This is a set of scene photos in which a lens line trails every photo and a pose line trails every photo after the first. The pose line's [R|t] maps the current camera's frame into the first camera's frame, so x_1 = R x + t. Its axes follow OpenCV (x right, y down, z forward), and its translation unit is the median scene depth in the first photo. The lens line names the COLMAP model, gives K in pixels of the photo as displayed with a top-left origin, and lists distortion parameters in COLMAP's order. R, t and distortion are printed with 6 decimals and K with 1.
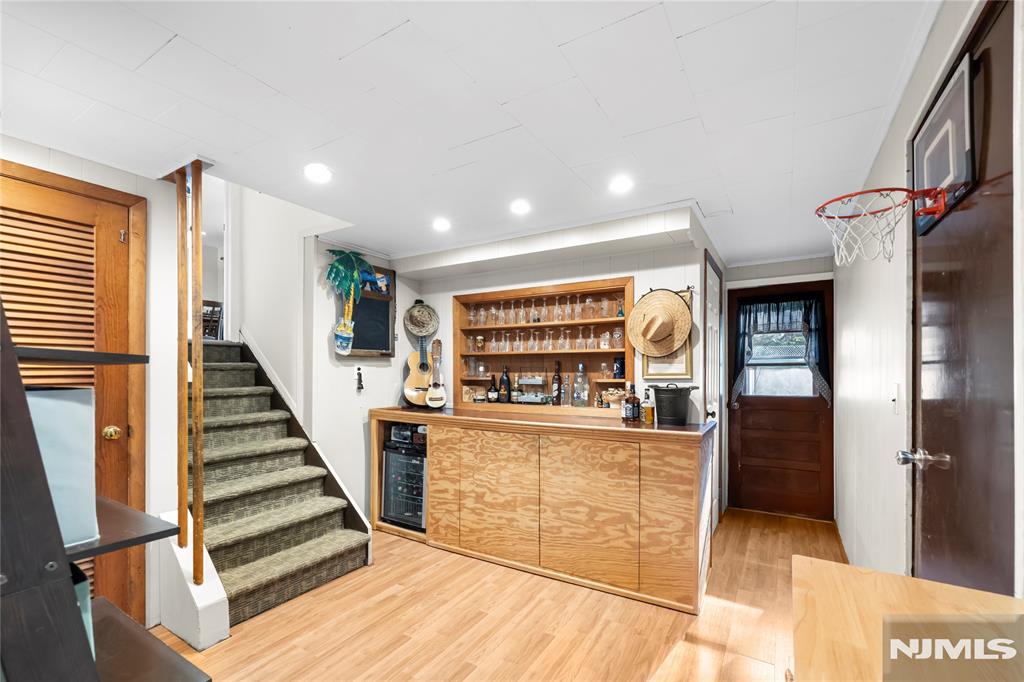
lens RADIAL K [[437.1, 0, 515.8], [0, 437.1, 371.3], [0, 0, 1]] dist [-0.002304, -0.000096]
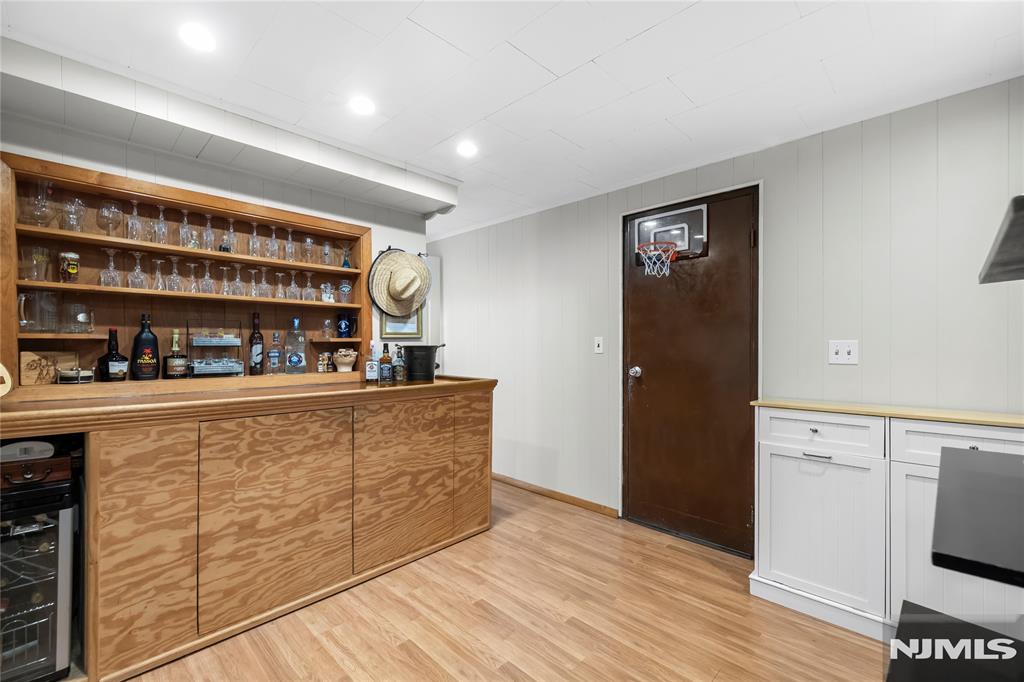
lens RADIAL K [[437.1, 0, 510.3], [0, 437.1, 343.3], [0, 0, 1]] dist [-0.002304, -0.000096]
pose [[0.241848, 0.003660, 0.970307, -0.579273], [-0.000135, 0.999993, -0.003738, 0.032961], [-0.970314, 0.000773, 0.241846, 0.493448]]
